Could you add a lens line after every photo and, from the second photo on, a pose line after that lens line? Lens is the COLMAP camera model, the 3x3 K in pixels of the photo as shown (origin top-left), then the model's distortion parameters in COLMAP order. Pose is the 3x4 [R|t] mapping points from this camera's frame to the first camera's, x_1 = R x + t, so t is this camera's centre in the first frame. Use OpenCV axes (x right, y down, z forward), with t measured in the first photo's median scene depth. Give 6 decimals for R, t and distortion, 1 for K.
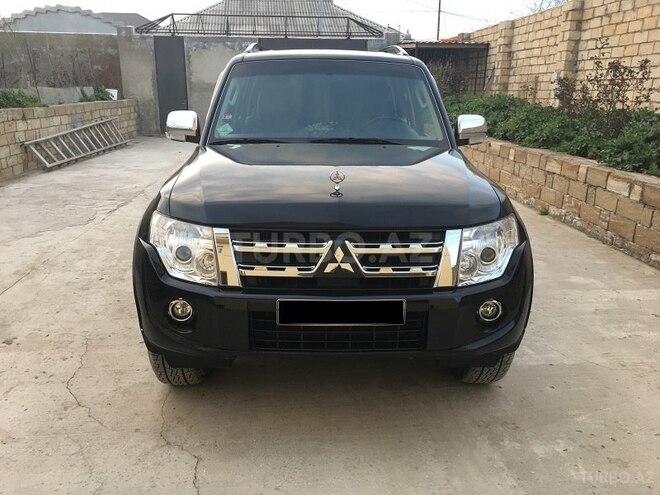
lens RADIAL K [[562.7, 0, 328.0], [0, 562.7, 248.6], [0, 0, 1]] dist [0.073117, -0.093543]
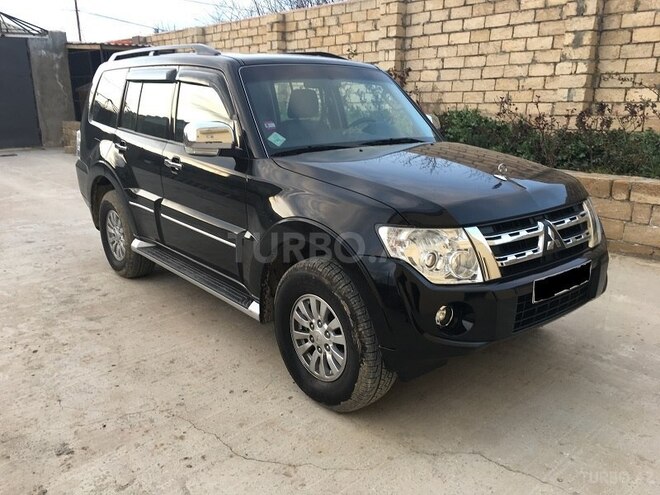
lens RADIAL K [[562.7, 0, 327.2], [0, 562.7, 247.0], [0, 0, 1]] dist [0.073117, -0.093543]
pose [[0.793276, -0.173292, 0.583681, -0.244448], [0.178508, 0.982710, 0.049152, -0.023847], [-0.582107, 0.065201, 0.810494, 0.075571]]
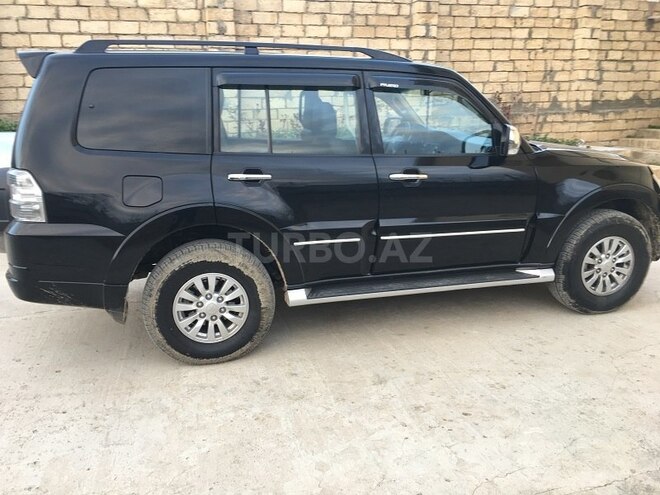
lens RADIAL K [[562.7, 0, 329.8], [0, 562.7, 248.9], [0, 0, 1]] dist [0.073117, -0.093543]
pose [[-0.234531, -0.260872, 0.936451, -0.432923], [0.272969, 0.906888, 0.321001, -0.169131], [-0.932997, 0.330907, -0.141483, 0.566330]]
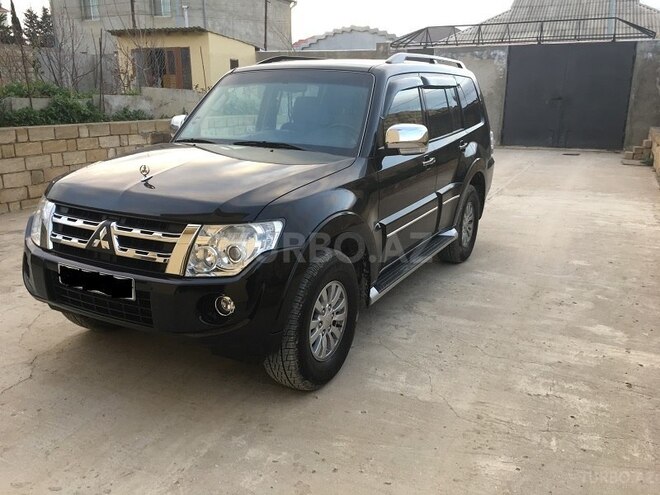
lens RADIAL K [[562.7, 0, 325.4], [0, 562.7, 245.1], [0, 0, 1]] dist [0.073117, -0.093543]
pose [[0.860104, 0.127909, -0.493821, 0.240190], [-0.138867, 0.990203, 0.014612, -0.010916], [0.490853, 0.056007, 0.869441, 0.044391]]
